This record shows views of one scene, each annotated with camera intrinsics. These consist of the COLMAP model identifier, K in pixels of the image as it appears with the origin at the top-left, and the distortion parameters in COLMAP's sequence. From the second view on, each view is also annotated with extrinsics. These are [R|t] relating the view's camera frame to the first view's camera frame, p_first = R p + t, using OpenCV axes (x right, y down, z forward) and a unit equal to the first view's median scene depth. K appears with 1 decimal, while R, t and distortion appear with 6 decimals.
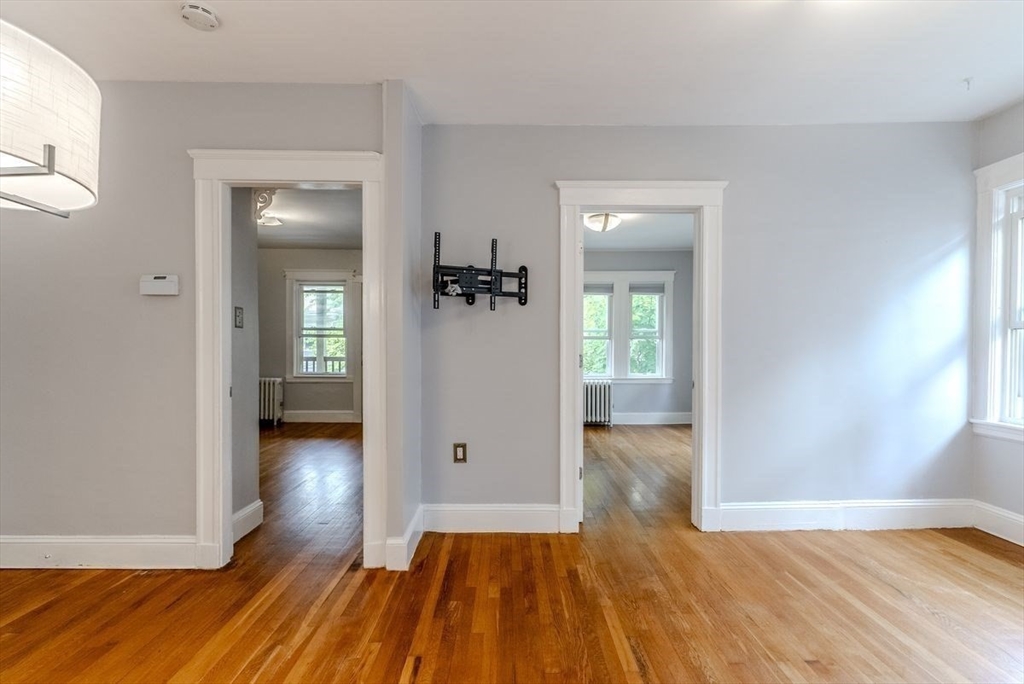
lens RADIAL K [[488.9, 0, 508.6], [0, 488.9, 357.1], [0, 0, 1]] dist [0.002238, 0.000181]
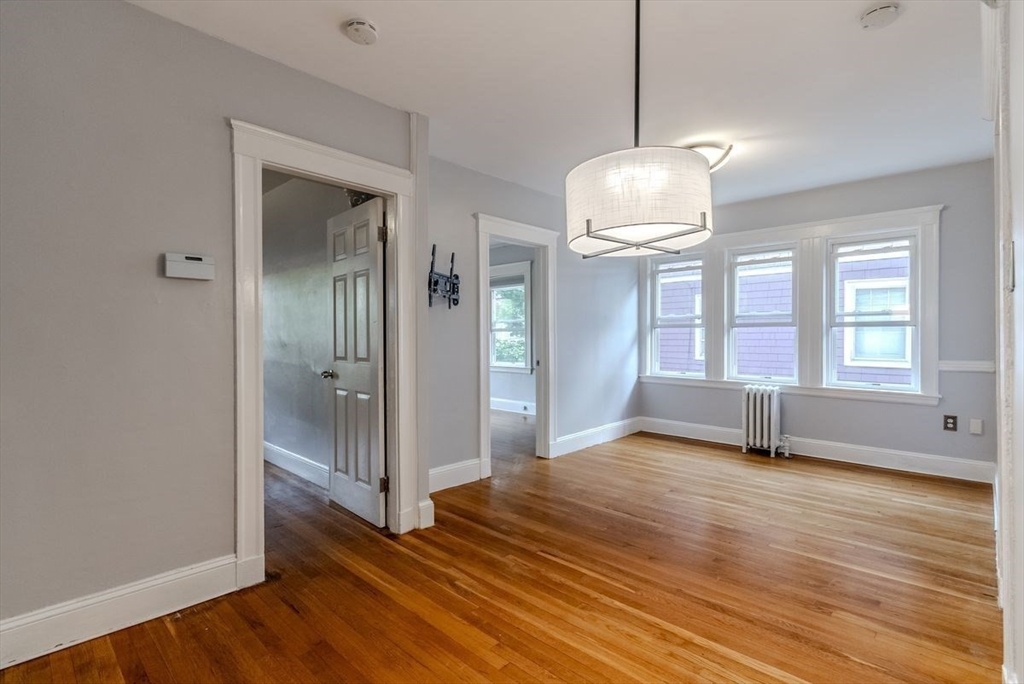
lens RADIAL K [[490.8, 0, 504.8], [0, 490.8, 340.6], [0, 0, 1]] dist [0.002782, 0.000556]
pose [[0.702749, -0.007111, 0.711402, -0.944599], [0.012557, 0.999918, -0.002409, -0.012124], [-0.711327, 0.010626, 0.702781, 0.024025]]
